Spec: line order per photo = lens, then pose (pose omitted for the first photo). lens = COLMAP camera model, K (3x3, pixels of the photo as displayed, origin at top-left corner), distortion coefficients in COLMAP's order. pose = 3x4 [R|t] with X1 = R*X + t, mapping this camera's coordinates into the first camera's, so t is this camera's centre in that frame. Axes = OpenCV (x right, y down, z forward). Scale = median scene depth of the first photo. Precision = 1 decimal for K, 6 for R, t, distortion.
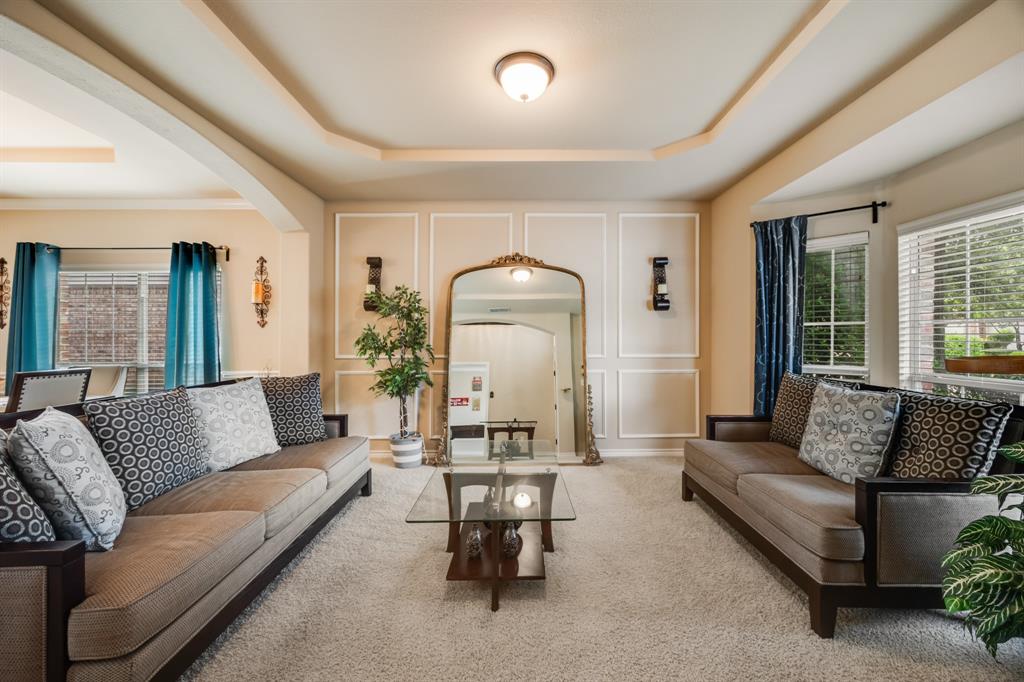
lens RADIAL K [[403.6, 0, 513.2], [0, 403.6, 335.7], [0, 0, 1]] dist [0.000681, -0.000740]
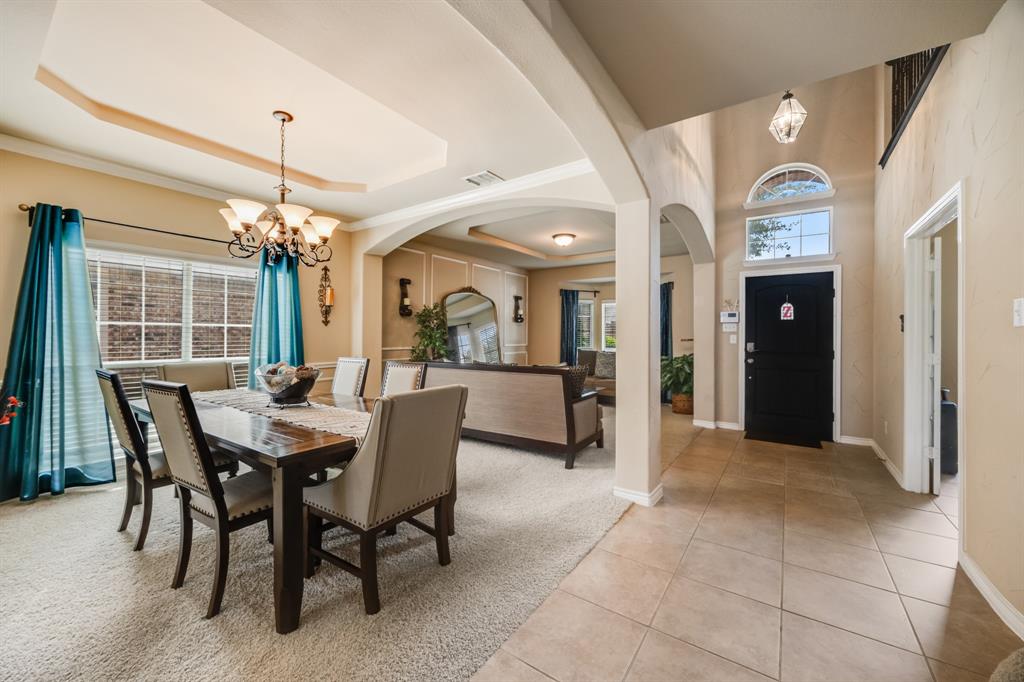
lens RADIAL K [[403.6, 0, 493.1], [0, 403.6, 335.8], [0, 0, 1]] dist [0.000681, -0.000740]
pose [[0.583886, 0.005173, 0.811819, -3.259236], [-0.002479, 0.999986, -0.004589, 0.031246], [-0.811832, 0.000667, 0.583891, -0.199285]]
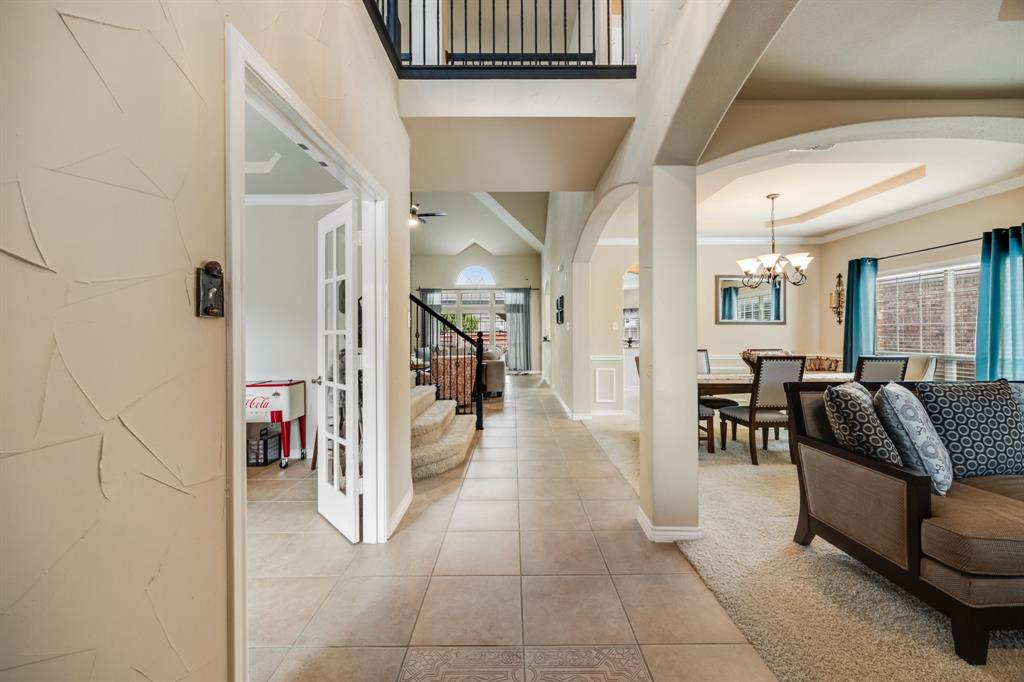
lens RADIAL K [[403.6, 0, 515.1], [0, 403.6, 330.9], [0, 0, 1]] dist [0.000681, -0.000740]
pose [[0.024473, -0.000259, -0.999700, 0.165840], [0.007356, 0.999973, -0.000079, -0.004900], [0.999673, -0.007352, 0.024474, -0.257125]]
